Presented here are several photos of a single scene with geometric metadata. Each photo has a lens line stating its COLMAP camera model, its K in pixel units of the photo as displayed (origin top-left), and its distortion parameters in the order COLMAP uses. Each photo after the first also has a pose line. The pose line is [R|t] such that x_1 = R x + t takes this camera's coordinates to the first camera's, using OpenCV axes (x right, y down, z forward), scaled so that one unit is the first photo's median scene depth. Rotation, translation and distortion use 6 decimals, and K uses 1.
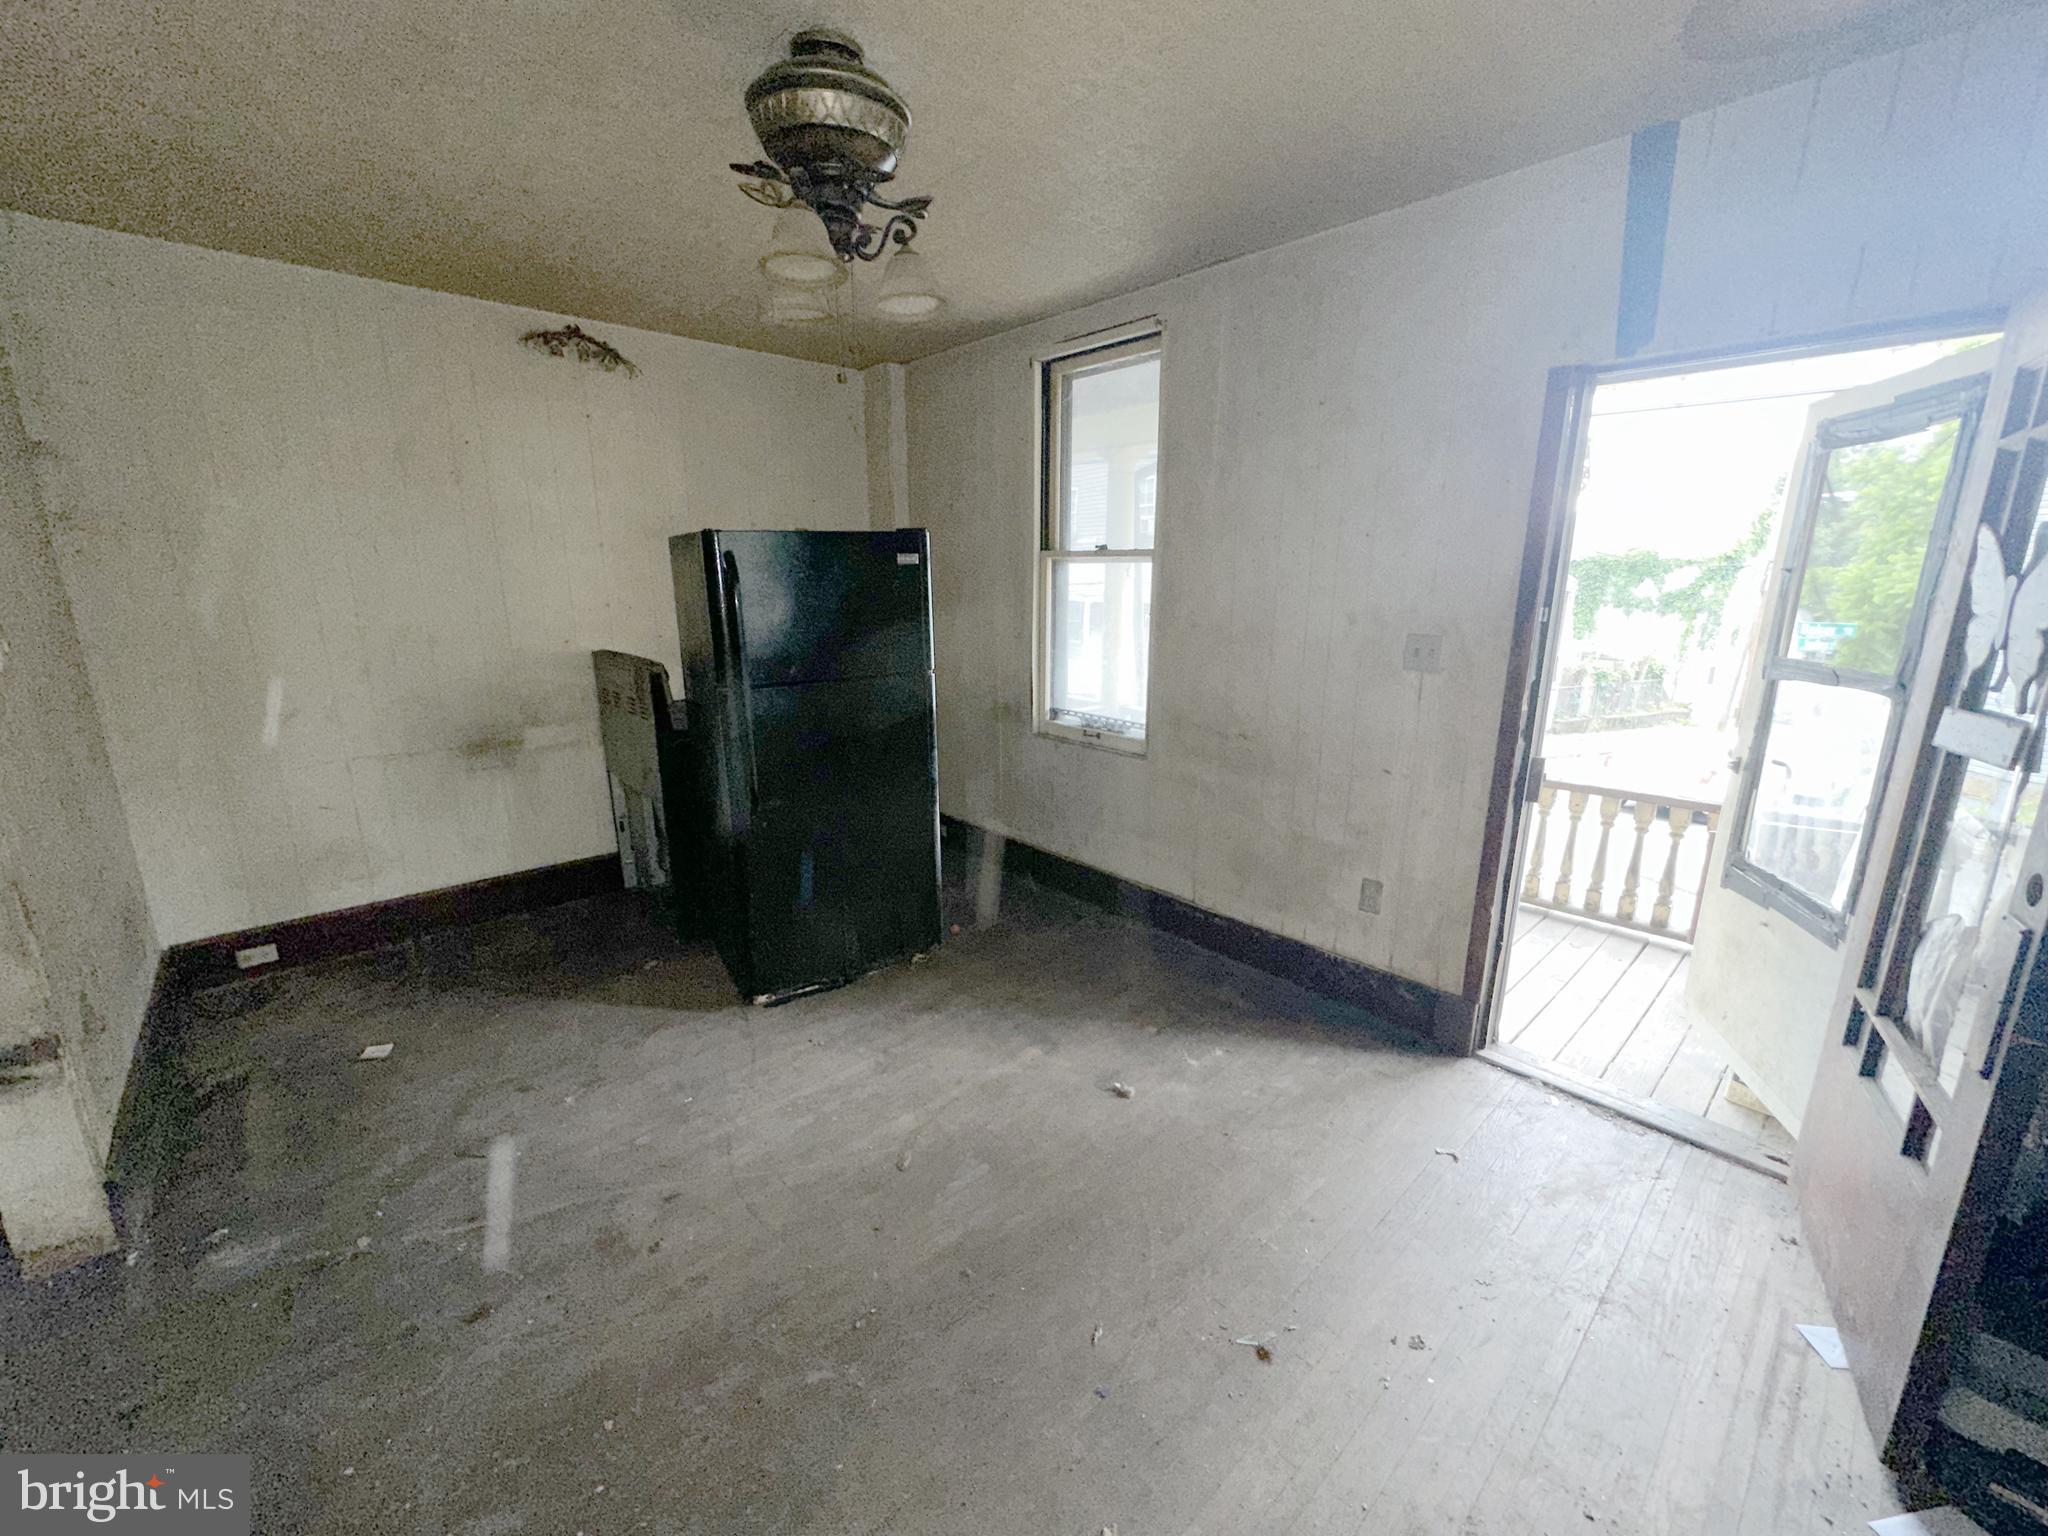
lens RADIAL K [[820.4, 0, 1021.3], [0, 820.4, 768.5], [0, 0, 1]] dist [-0.004275, 0.001439]
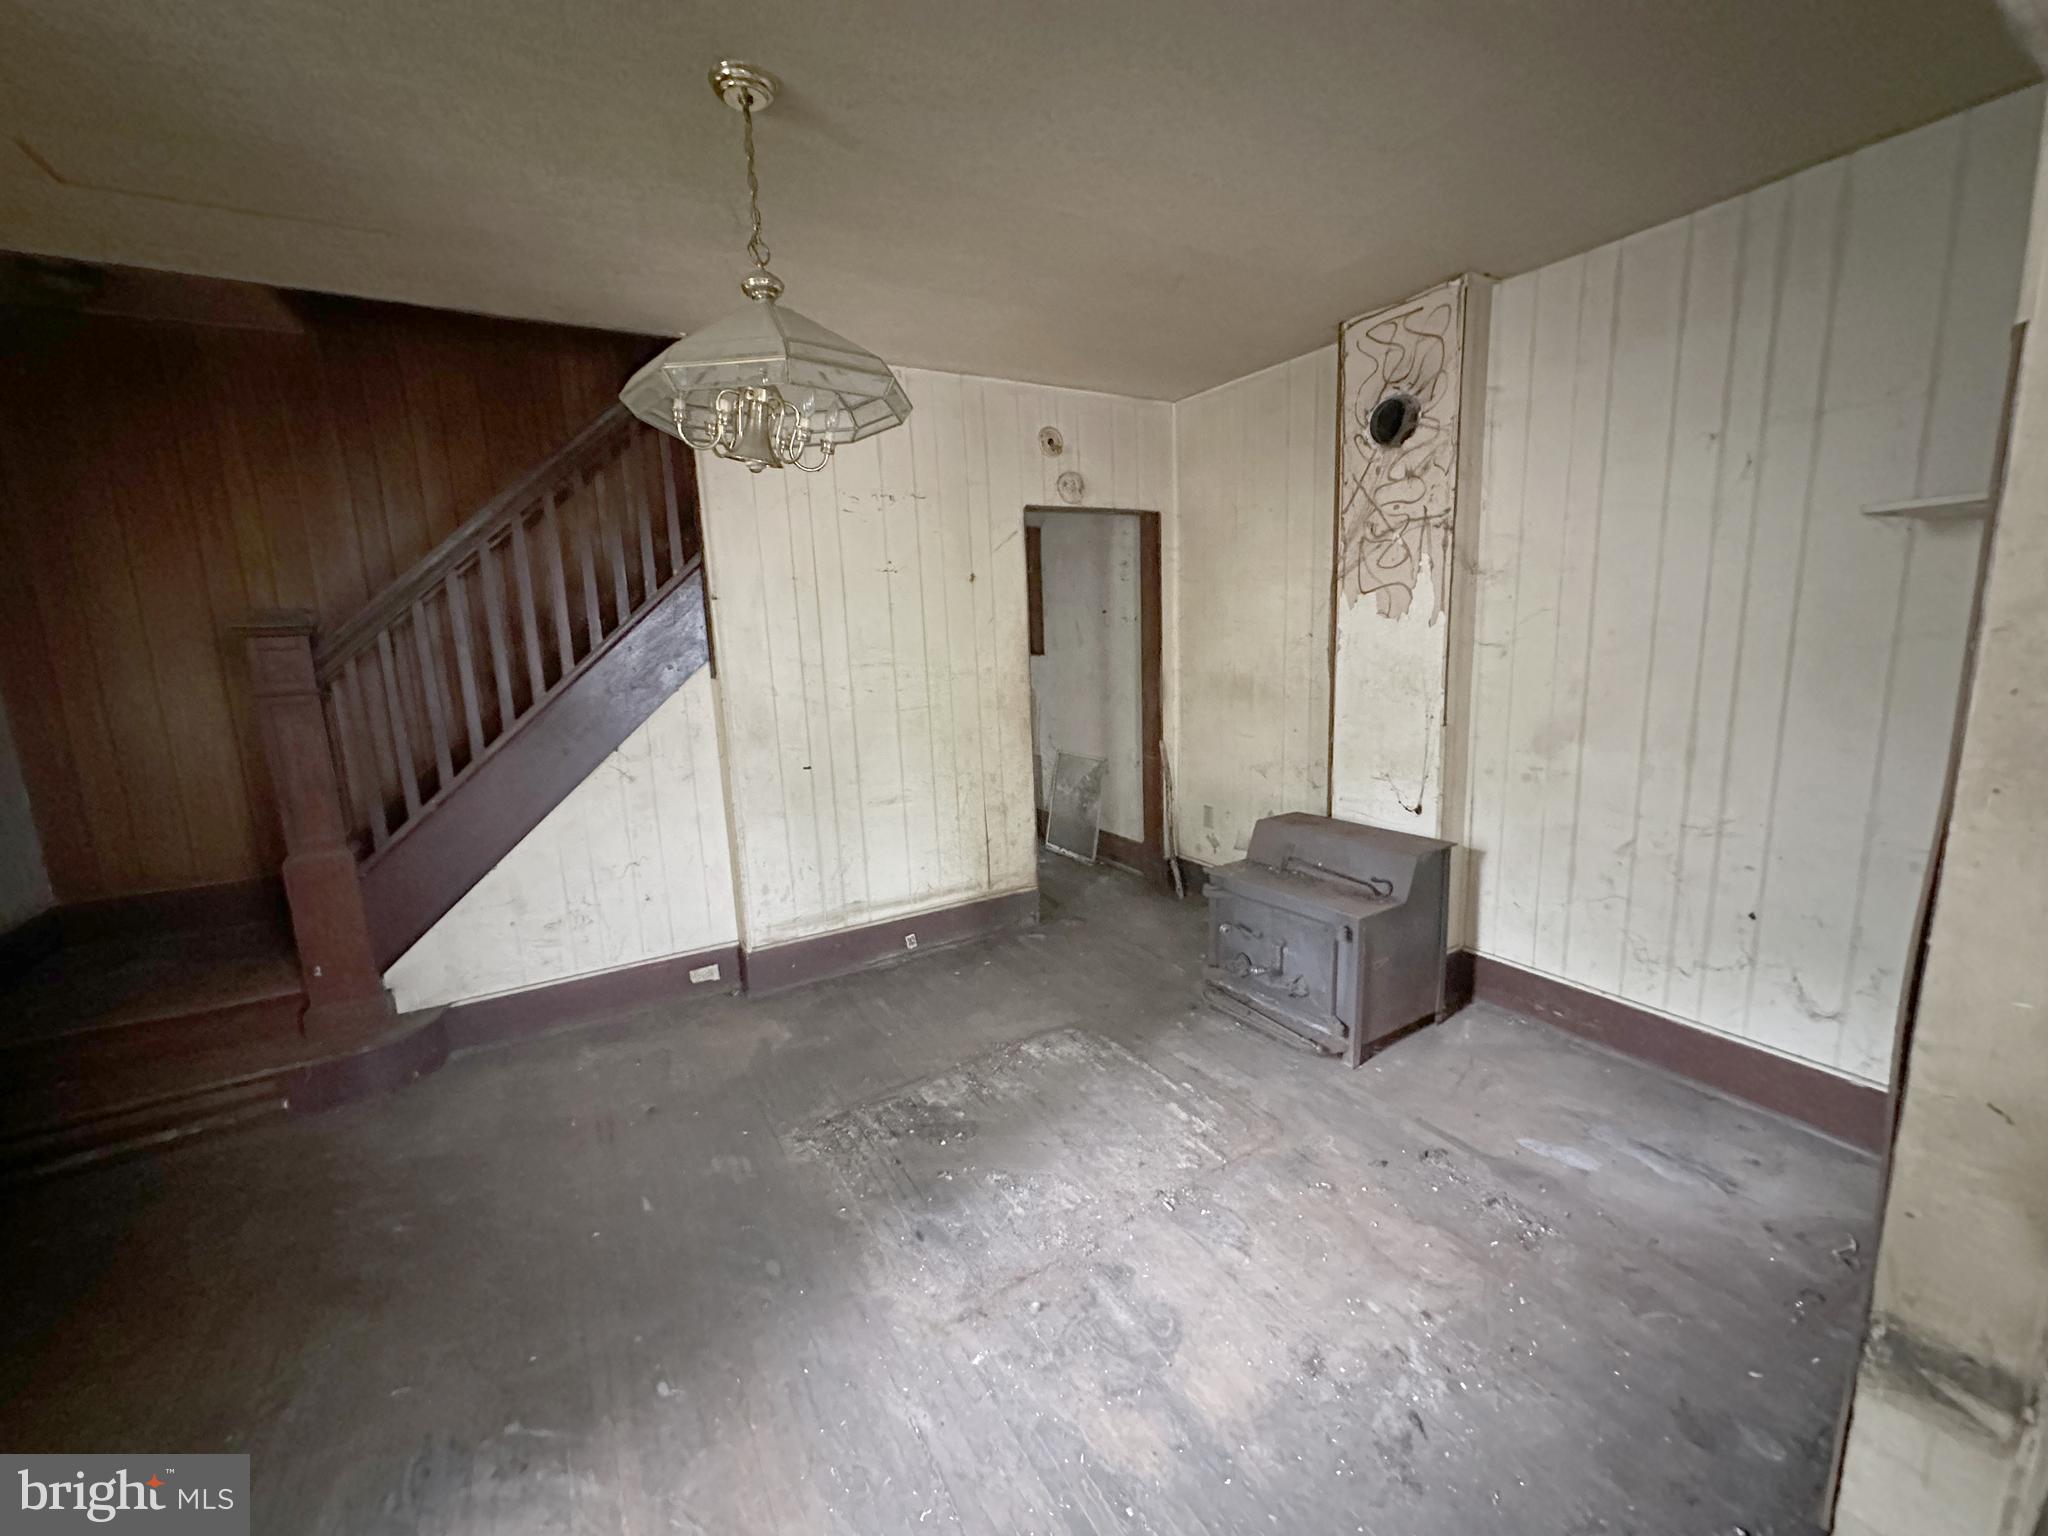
lens RADIAL K [[820.4, 0, 1021.4], [0, 820.4, 764.0], [0, 0, 1]] dist [-0.004275, 0.001439]
pose [[-0.208793, 0.168742, -0.963292, -0.417570], [-0.193061, 0.958506, 0.209749, -0.045291], [0.958714, 0.229768, -0.167552, 0.244644]]
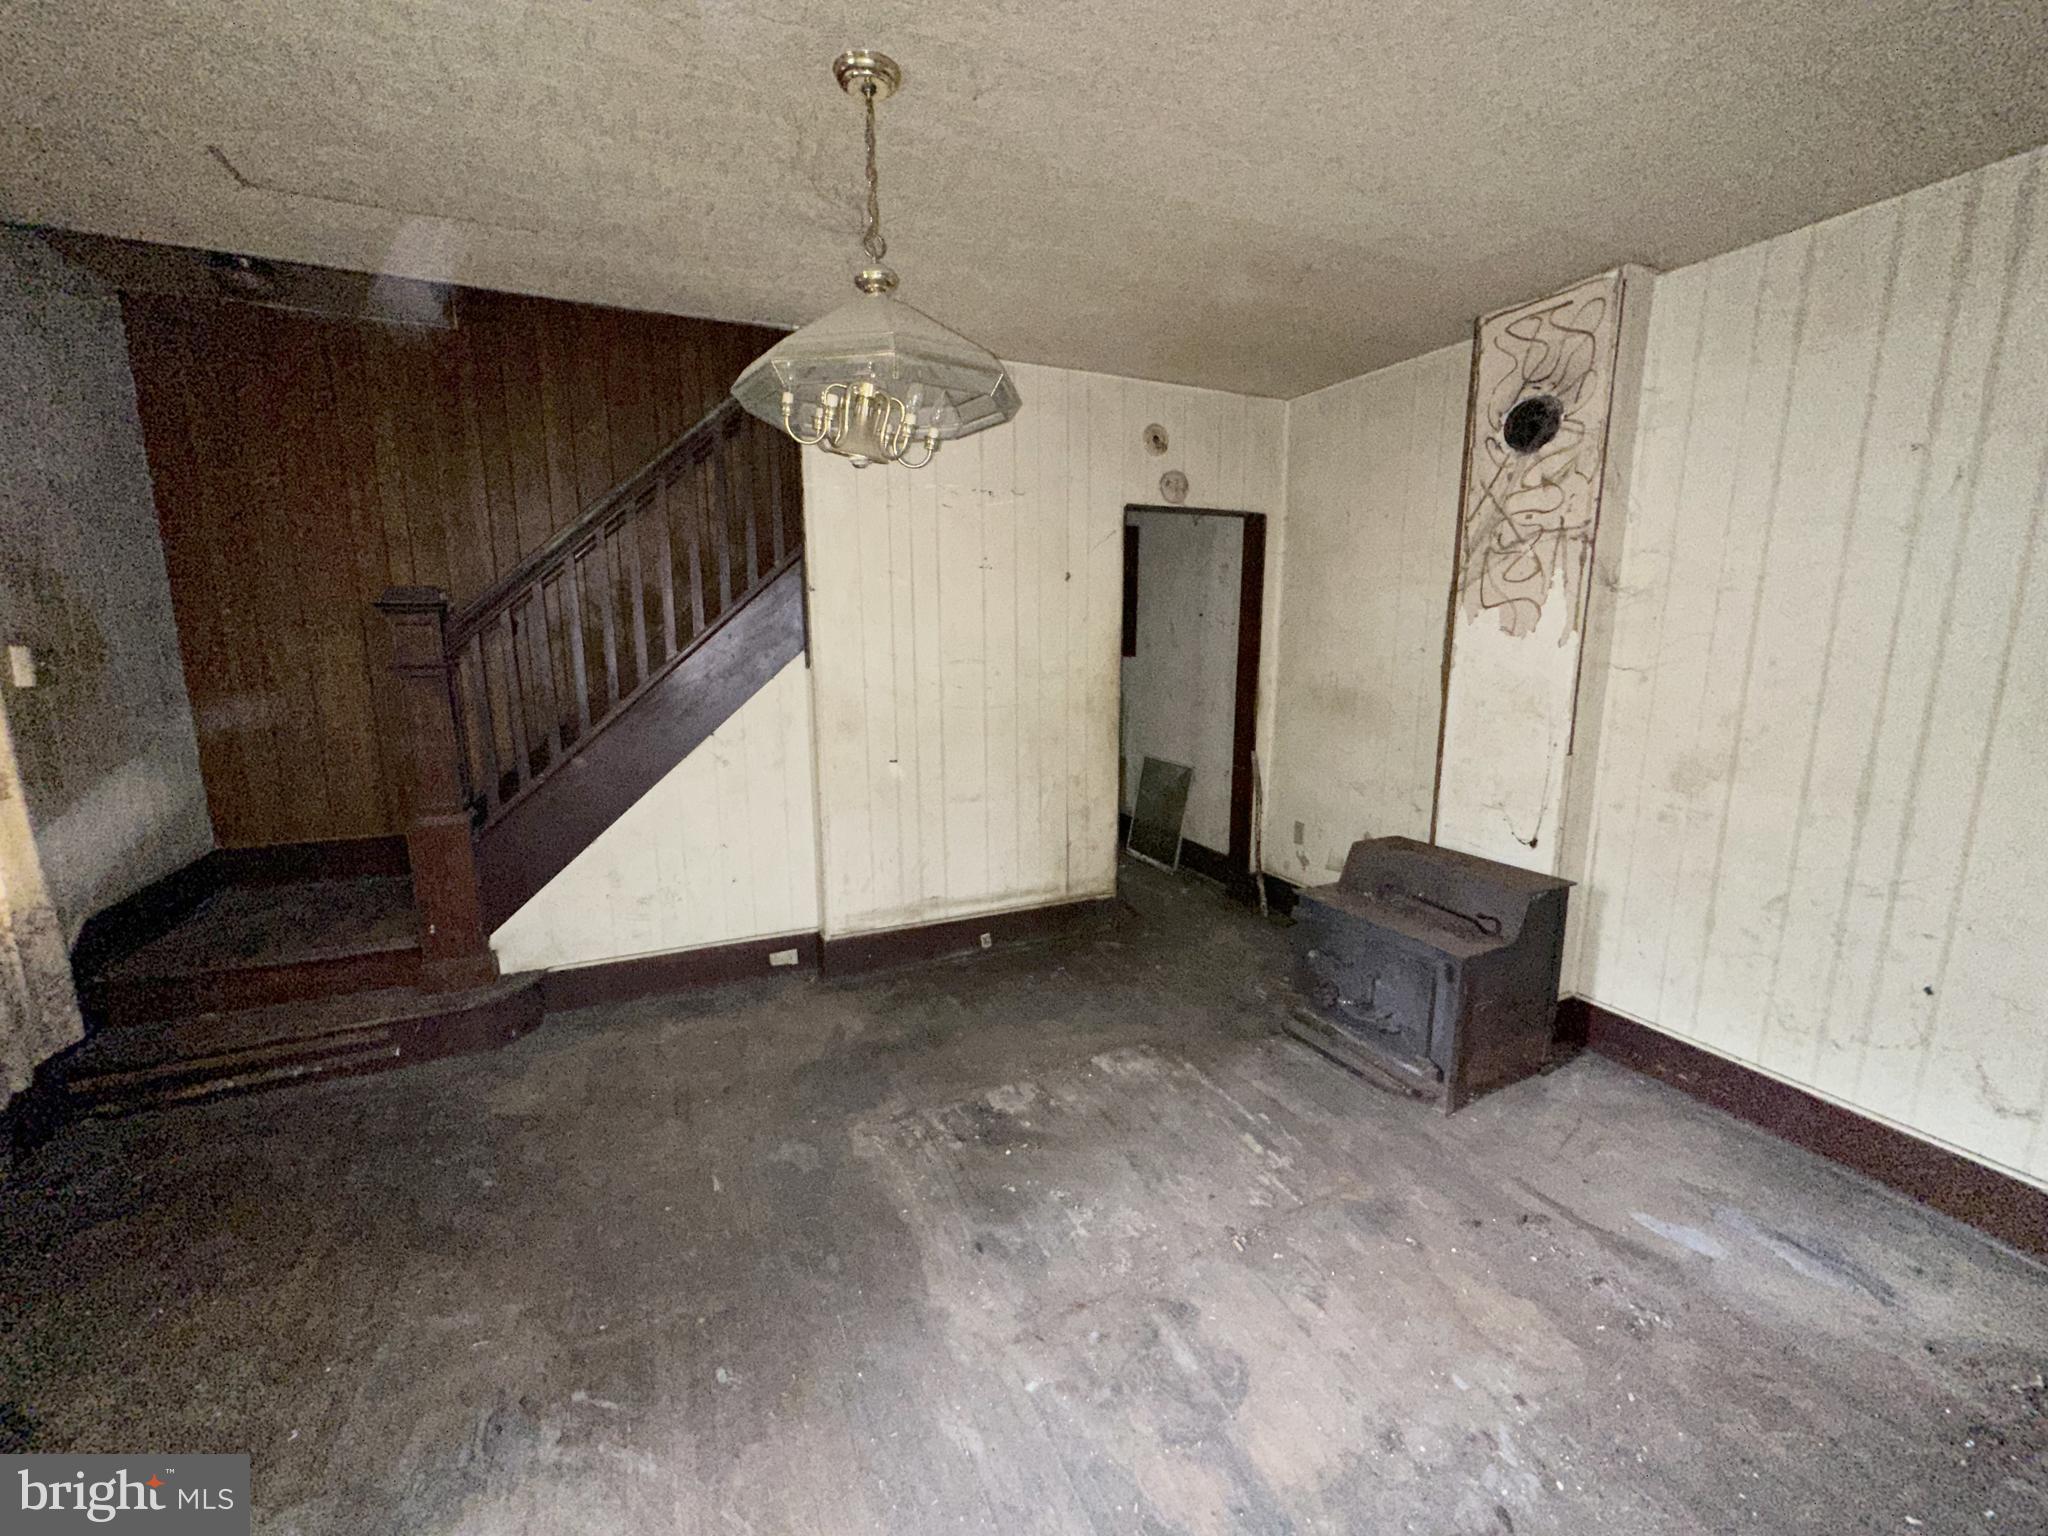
lens RADIAL K [[820.4, 0, 1020.9], [0, 820.4, 764.5], [0, 0, 1]] dist [-0.004275, 0.001439]
pose [[-0.313030, 0.160515, -0.936081, -0.440410], [-0.223450, 0.945500, 0.236853, -0.051344], [0.923083, 0.283310, -0.260103, 0.230298]]
